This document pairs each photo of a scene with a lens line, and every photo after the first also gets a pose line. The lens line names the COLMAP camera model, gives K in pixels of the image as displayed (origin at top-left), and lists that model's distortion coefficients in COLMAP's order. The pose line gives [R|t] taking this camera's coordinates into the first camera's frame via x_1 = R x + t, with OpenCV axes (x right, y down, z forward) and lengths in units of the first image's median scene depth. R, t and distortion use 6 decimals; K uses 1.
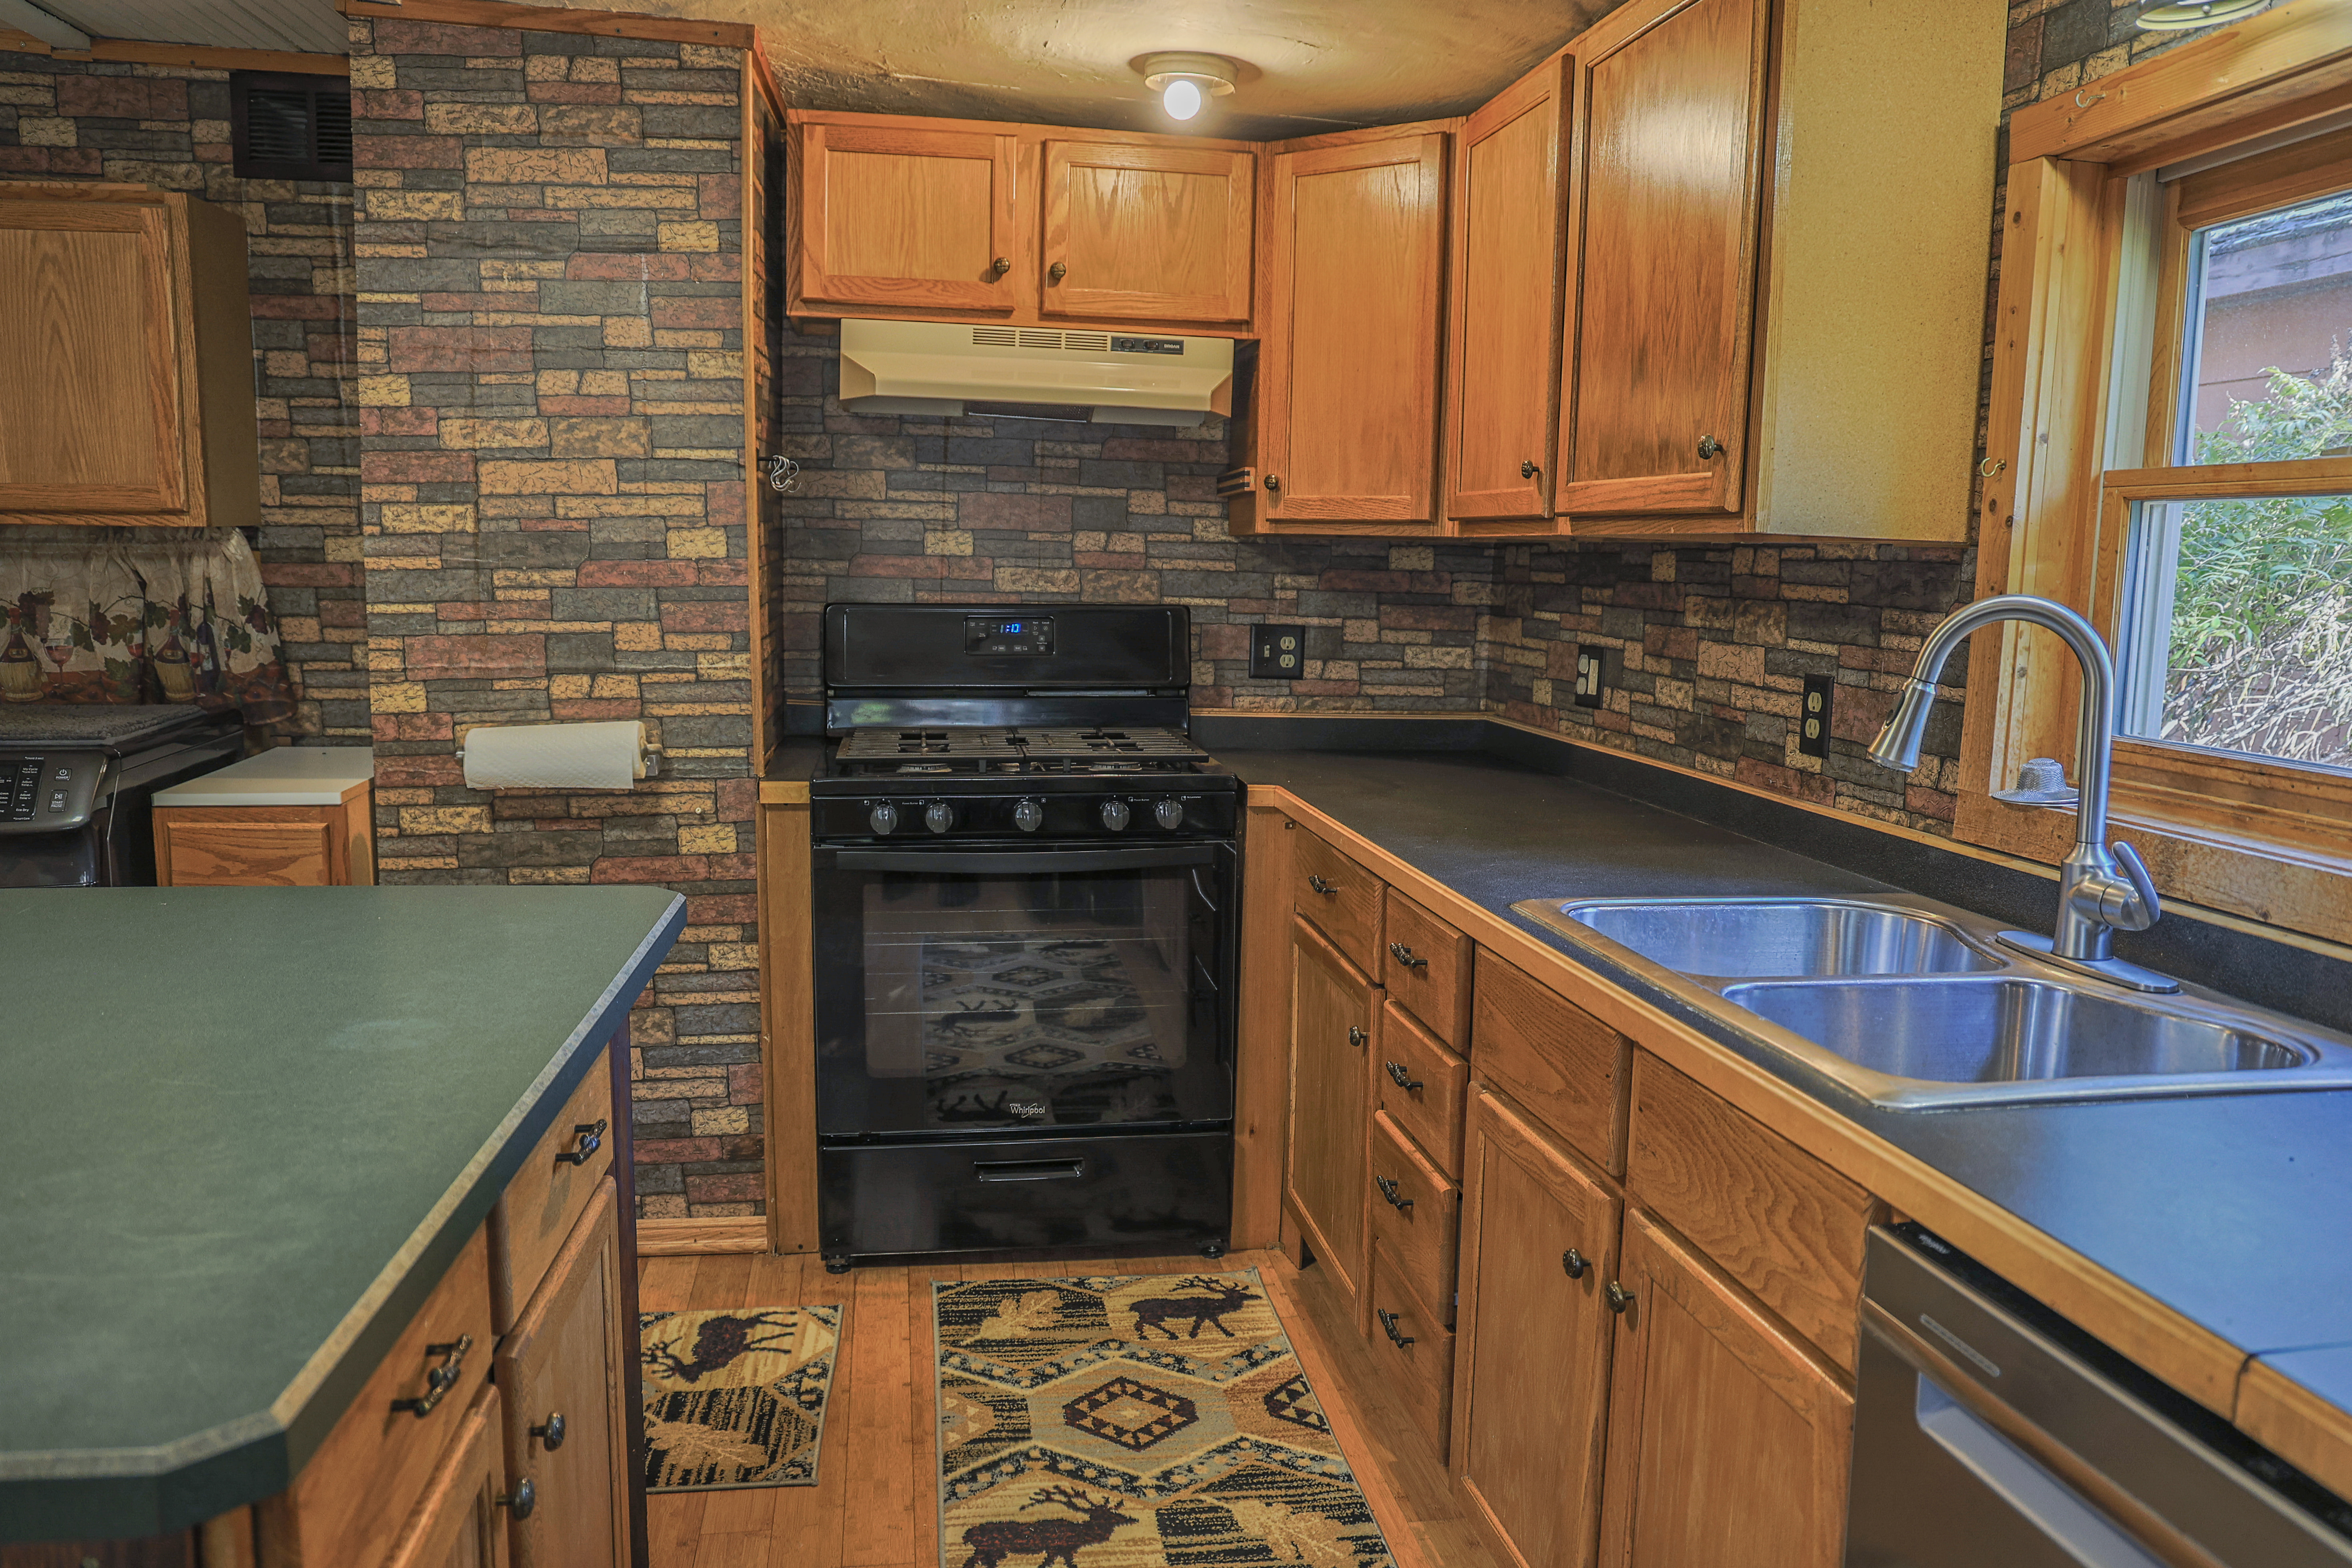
lens RADIAL K [[1783.0, 0, 1183.1], [0, 1783.0, 794.3], [0, 0, 1]] dist [-0.087862, 0.047960]
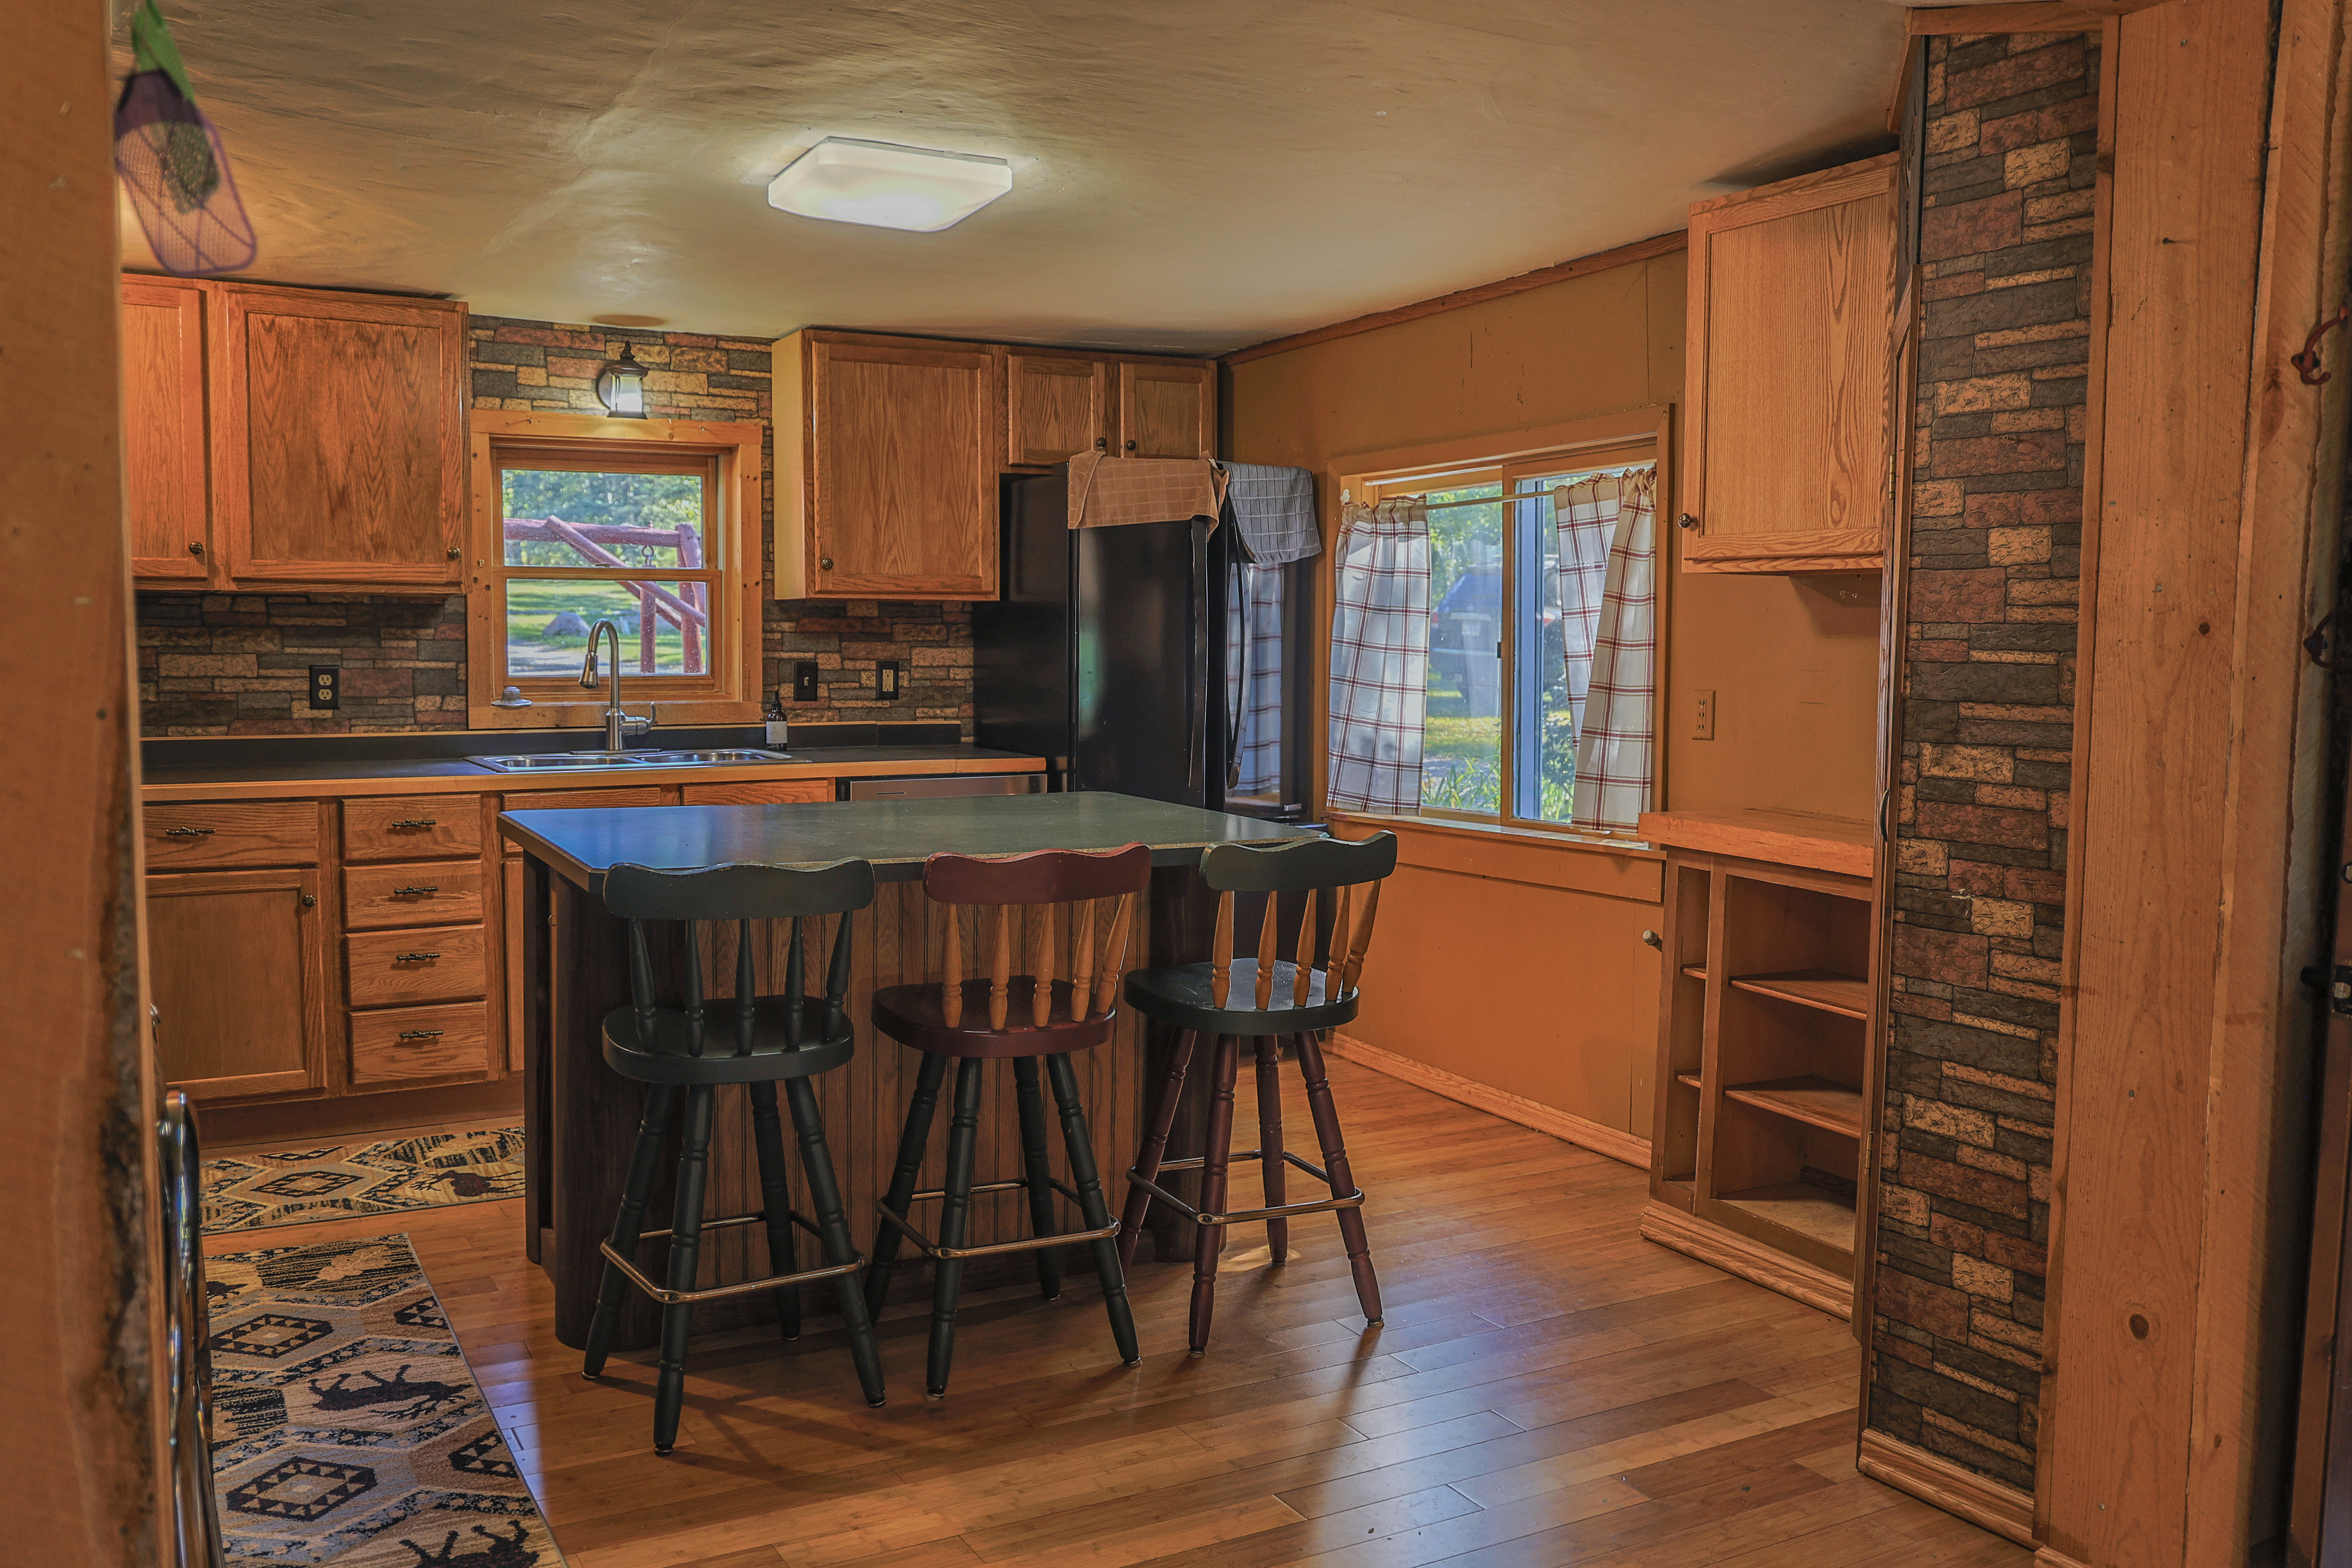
lens RADIAL K [[1955.7, 0, 1177.6], [0, 1955.7, 785.5], [0, 0, 1]] dist [-0.024205, 0.012894]
pose [[-0.345497, -0.099753, 0.933103, -1.558013], [0.110390, 0.983110, 0.145973, -0.118829], [-0.931904, 0.153439, -0.328650, 0.709037]]
